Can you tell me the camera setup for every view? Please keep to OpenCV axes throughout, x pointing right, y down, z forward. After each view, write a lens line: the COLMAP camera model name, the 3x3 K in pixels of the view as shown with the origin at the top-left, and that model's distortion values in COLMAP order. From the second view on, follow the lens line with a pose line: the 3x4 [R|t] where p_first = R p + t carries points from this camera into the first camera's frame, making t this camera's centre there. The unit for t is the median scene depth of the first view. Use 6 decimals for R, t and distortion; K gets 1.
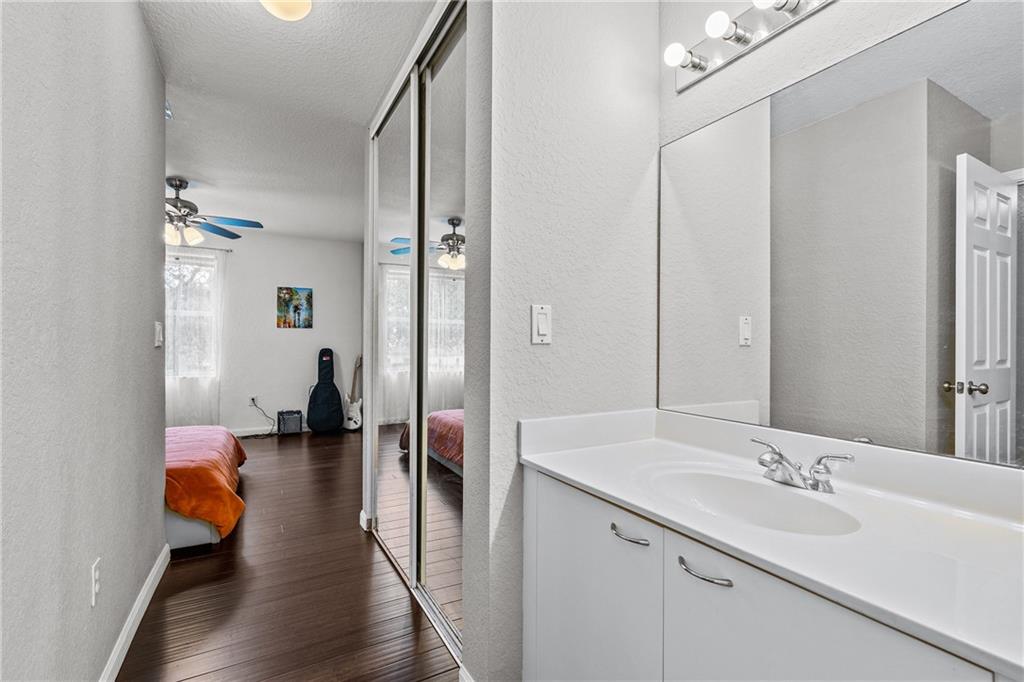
lens RADIAL K [[458.9, 0, 507.3], [0, 458.9, 345.0], [0, 0, 1]] dist [-0.001583, -0.000335]
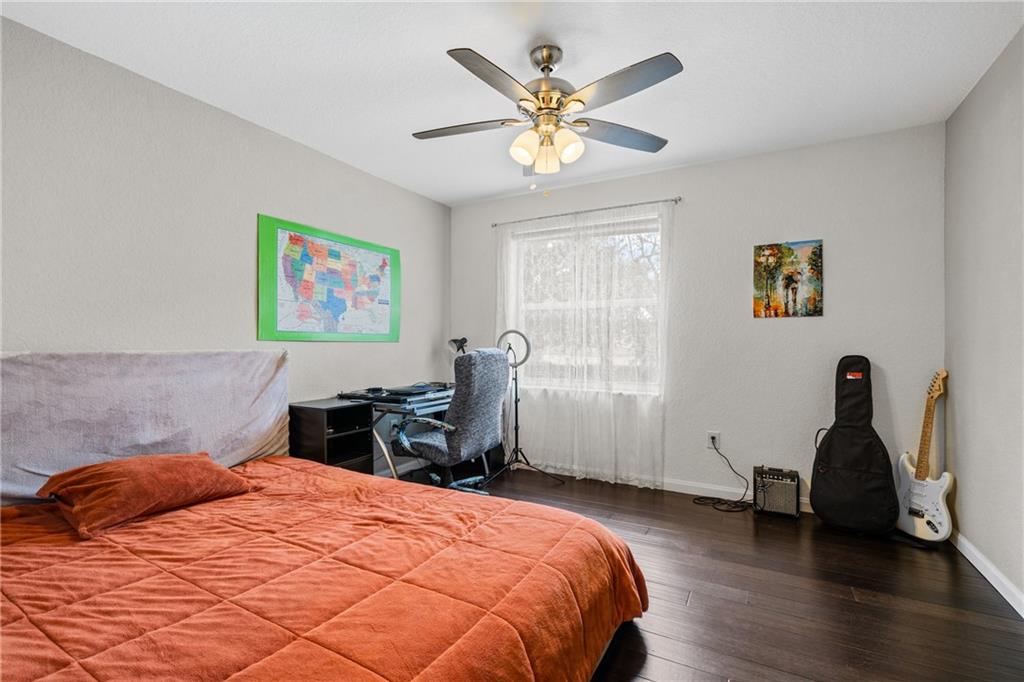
lens RADIAL K [[458.9, 0, 507.3], [0, 458.9, 345.0], [0, 0, 1]] dist [-0.001583, -0.000335]
pose [[0.527450, -0.002745, -0.849582, -0.177935], [-0.003480, 0.999979, -0.005391, 0.000303], [0.849579, 0.005800, 0.527429, 0.436143]]
